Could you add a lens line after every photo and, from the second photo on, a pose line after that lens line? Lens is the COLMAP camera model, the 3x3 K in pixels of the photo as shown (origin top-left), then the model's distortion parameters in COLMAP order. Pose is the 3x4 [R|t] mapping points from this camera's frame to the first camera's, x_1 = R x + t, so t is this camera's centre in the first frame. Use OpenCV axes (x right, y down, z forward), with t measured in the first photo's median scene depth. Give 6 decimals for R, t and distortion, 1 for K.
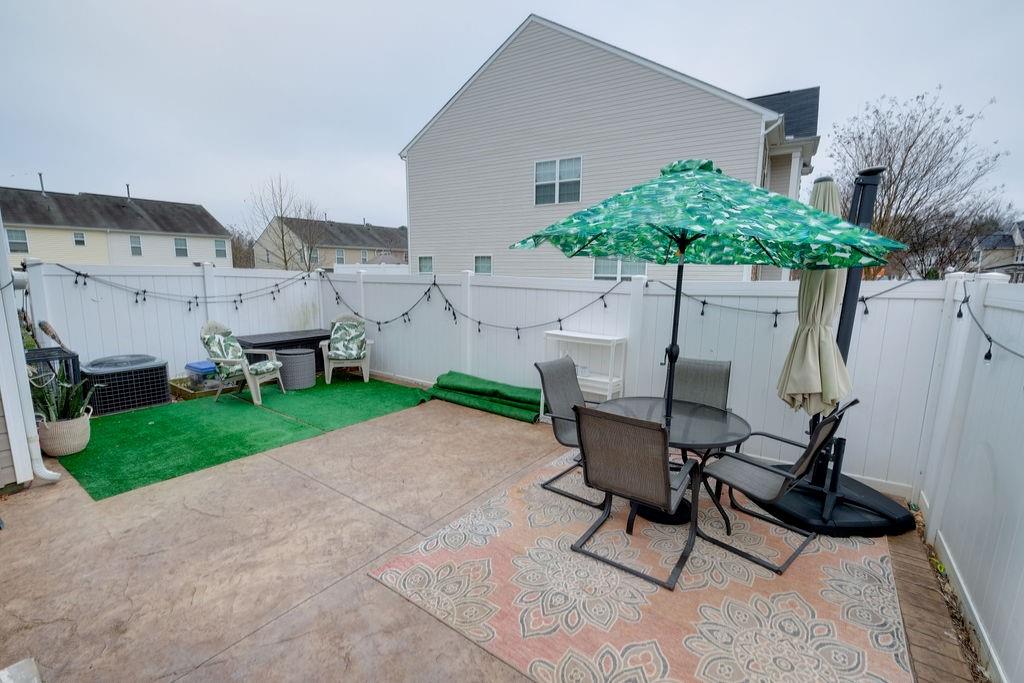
lens RADIAL K [[444.0, 0, 514.8], [0, 444.0, 346.1], [0, 0, 1]] dist [0.000491, 0.000172]
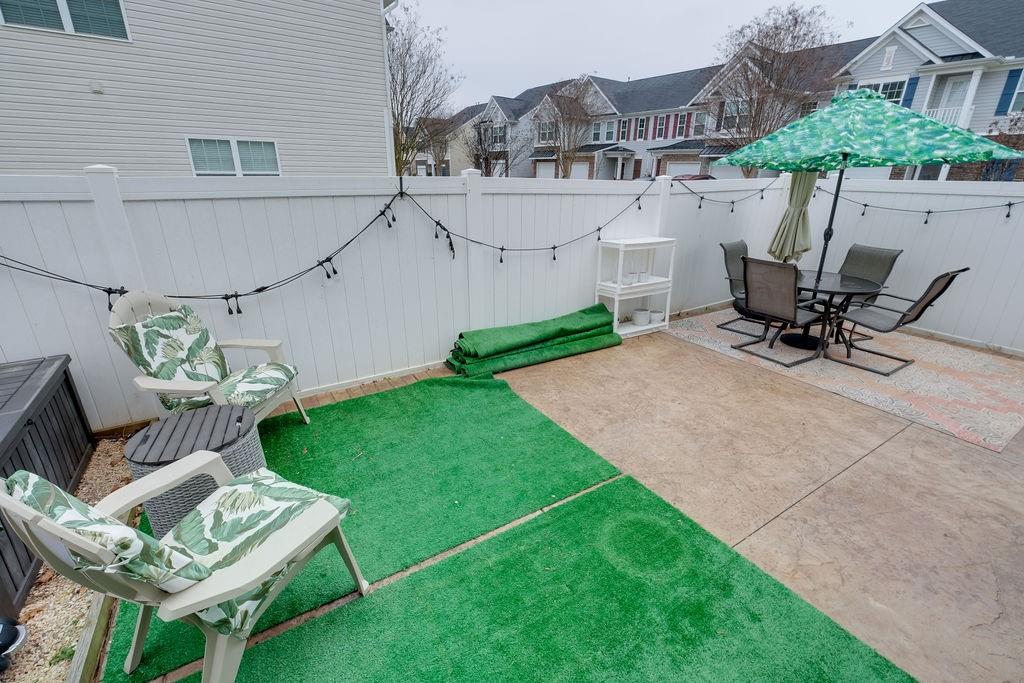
lens RADIAL K [[444.0, 0, 515.4], [0, 444.0, 338.7], [0, 0, 1]] dist [0.000491, 0.000172]
pose [[0.370843, -0.334492, 0.866366, -0.870195], [0.139885, 0.942360, 0.303956, -0.156027], [-0.918100, 0.008472, 0.396258, 0.862790]]
